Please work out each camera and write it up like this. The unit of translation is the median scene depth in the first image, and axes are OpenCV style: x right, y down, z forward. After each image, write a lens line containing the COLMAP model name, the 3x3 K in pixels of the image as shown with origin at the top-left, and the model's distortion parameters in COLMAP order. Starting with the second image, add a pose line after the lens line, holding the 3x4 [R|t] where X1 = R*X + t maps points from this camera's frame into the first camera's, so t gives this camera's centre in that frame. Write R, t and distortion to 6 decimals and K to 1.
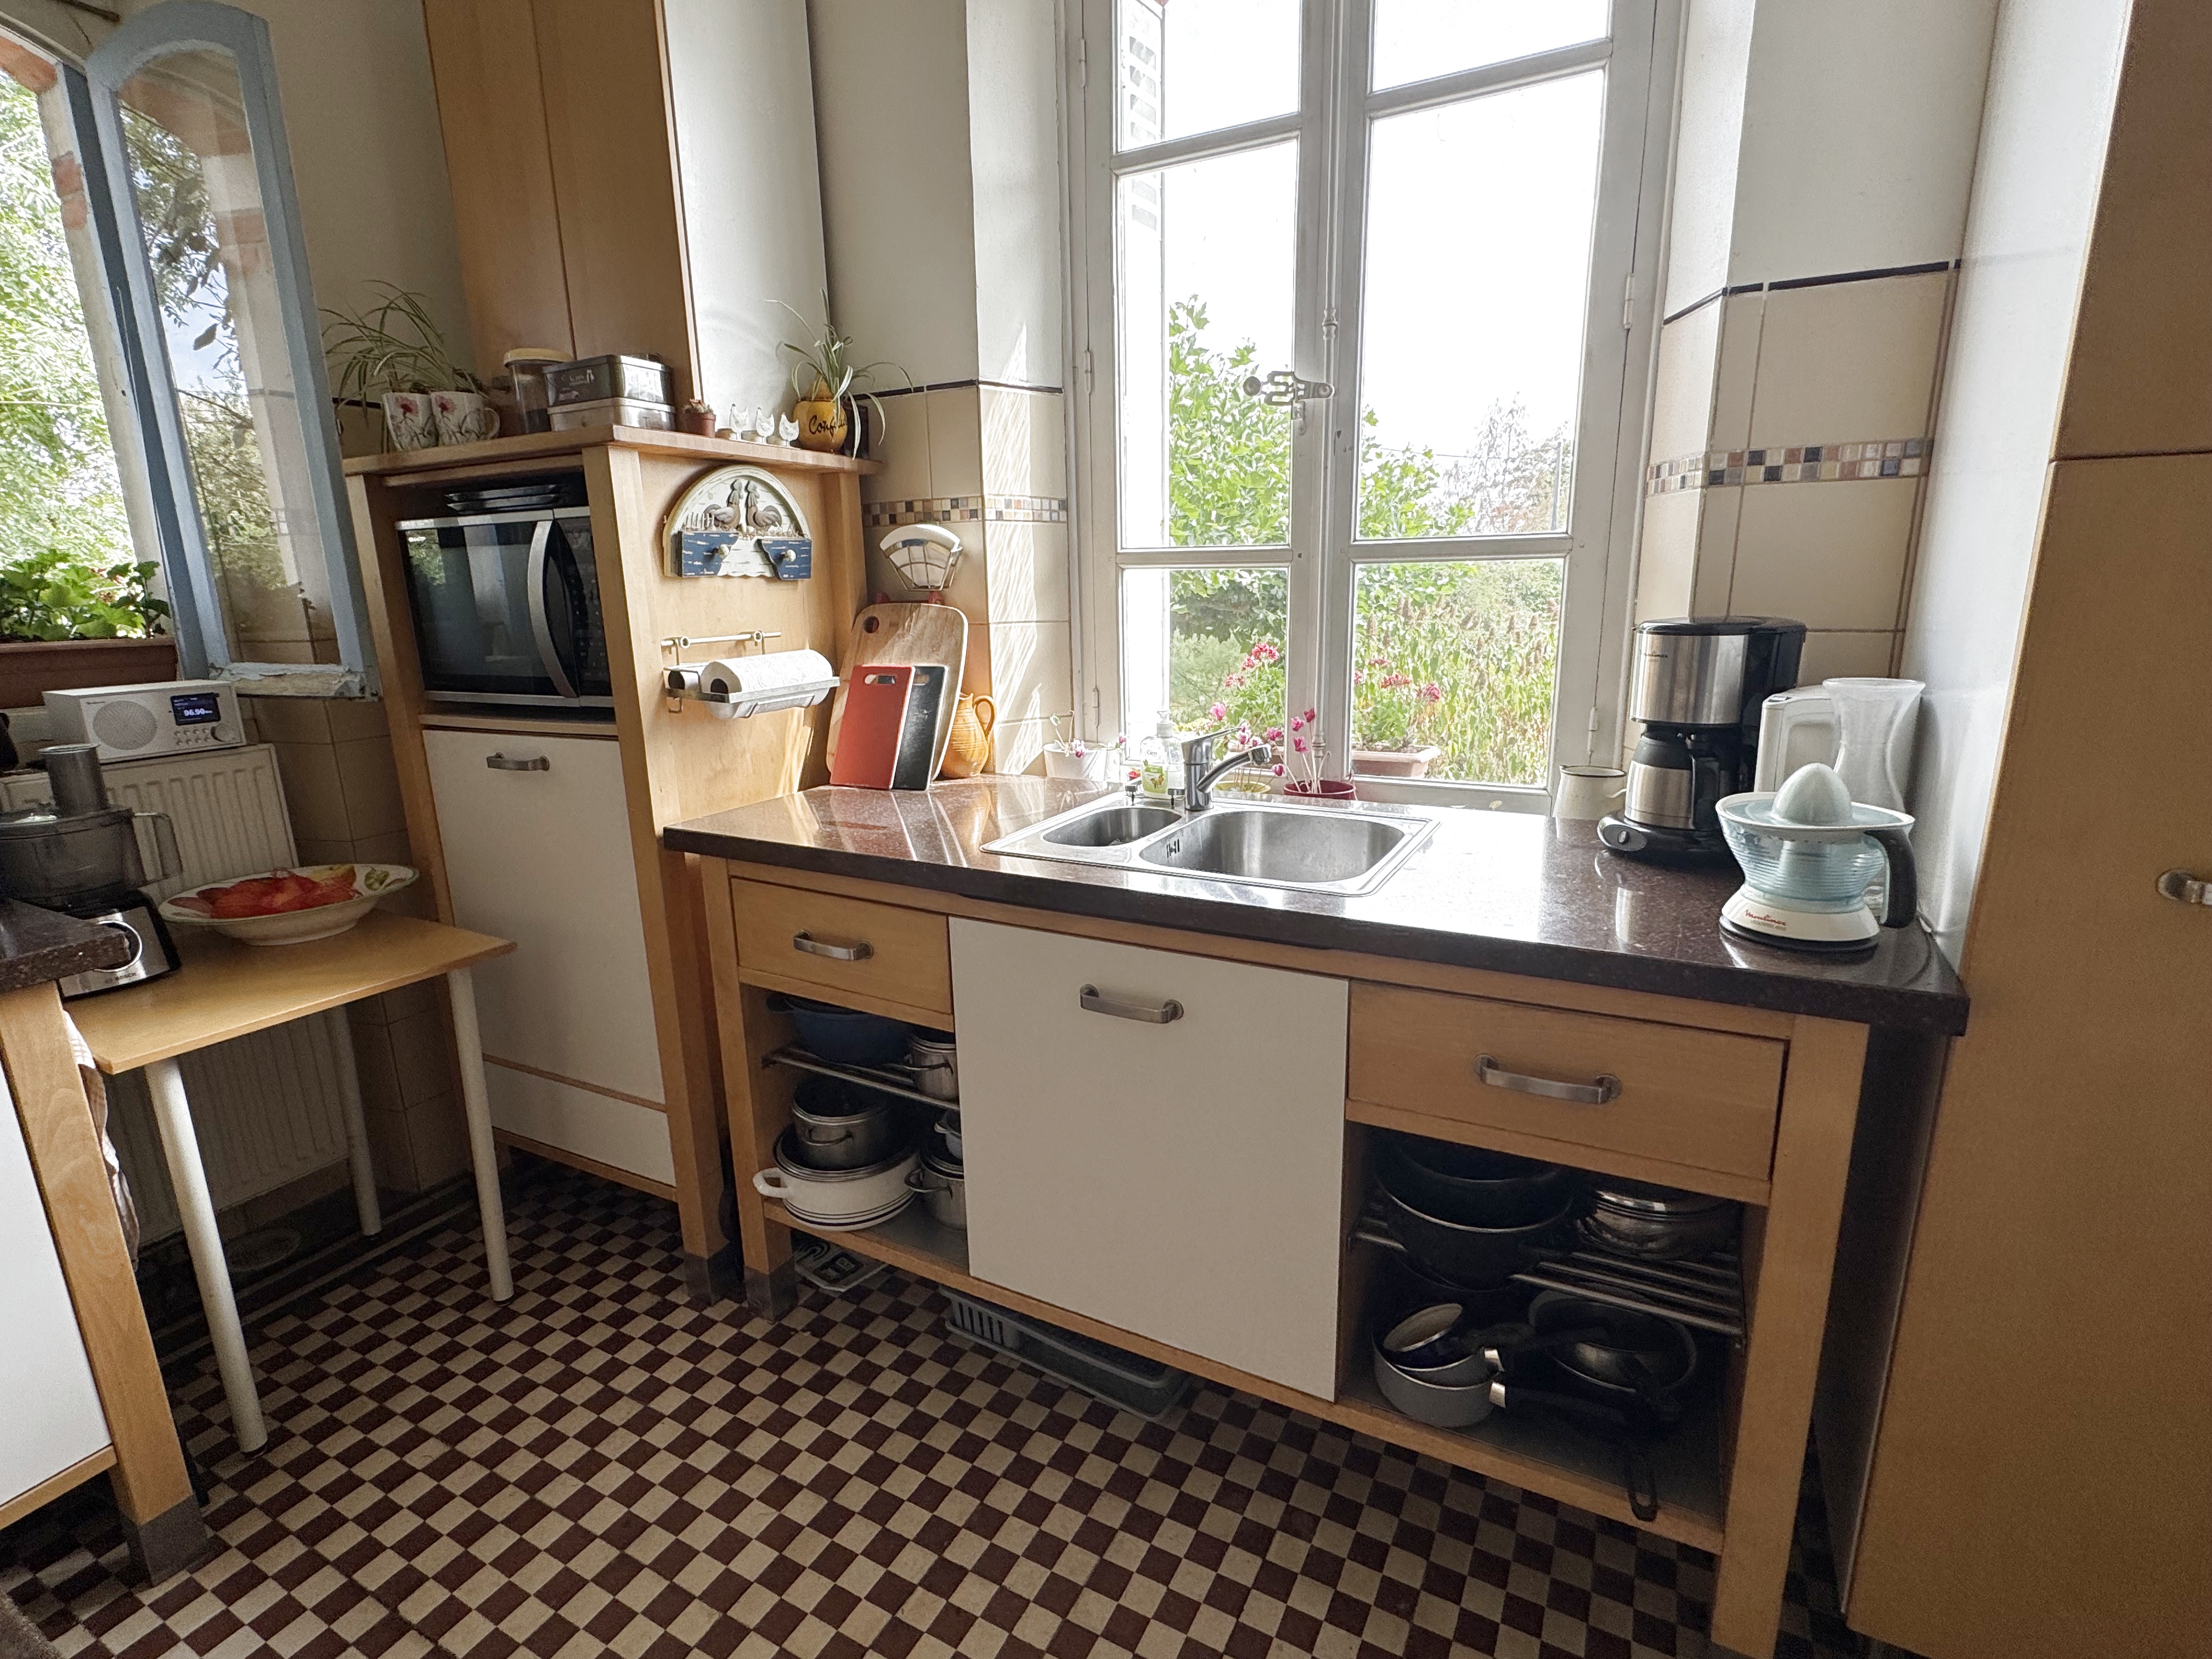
lens RADIAL K [[1054.8, 0, 1102.4], [0, 1054.8, 824.8], [0, 0, 1]] dist [-0.003101, -0.001261]
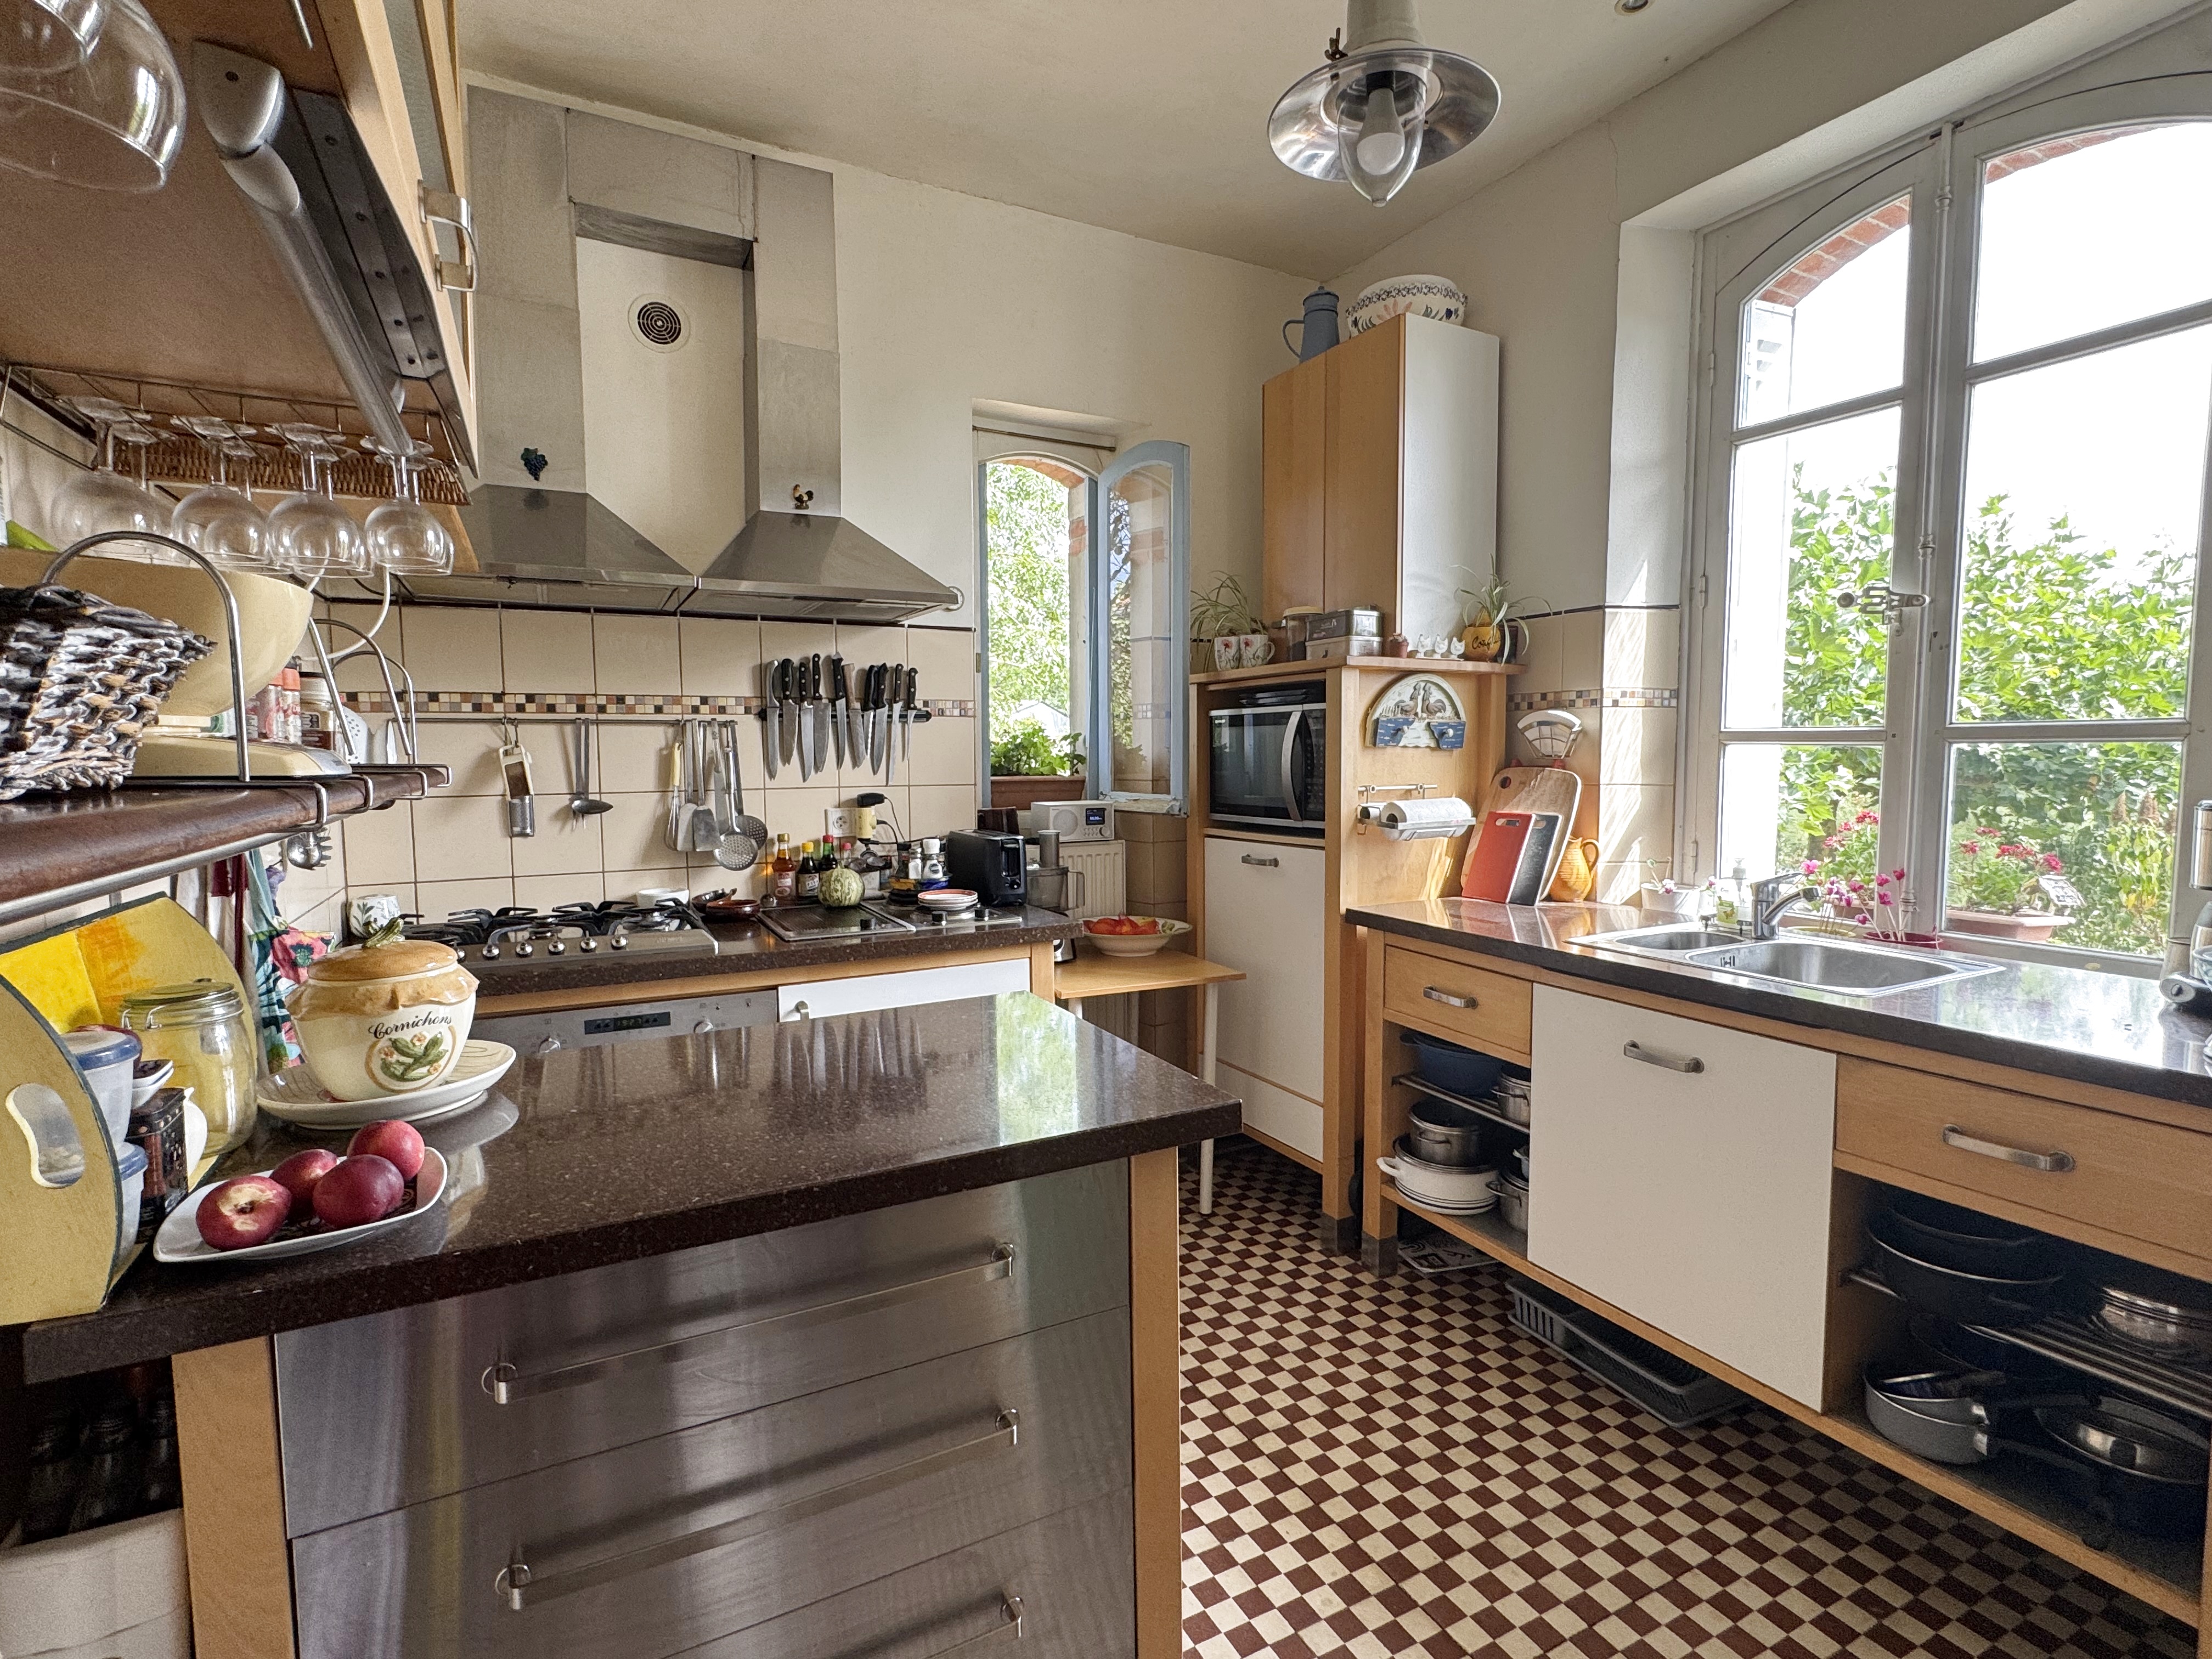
lens RADIAL K [[1054.8, 0, 1105.7], [0, 1054.8, 828.8], [0, 0, 1]] dist [-0.003101, -0.001261]
pose [[0.826455, 0.057830, -0.560025, 0.132550], [-0.138536, 0.985015, -0.102728, 0.088123], [0.545692, 0.162484, 0.822082, -0.427741]]
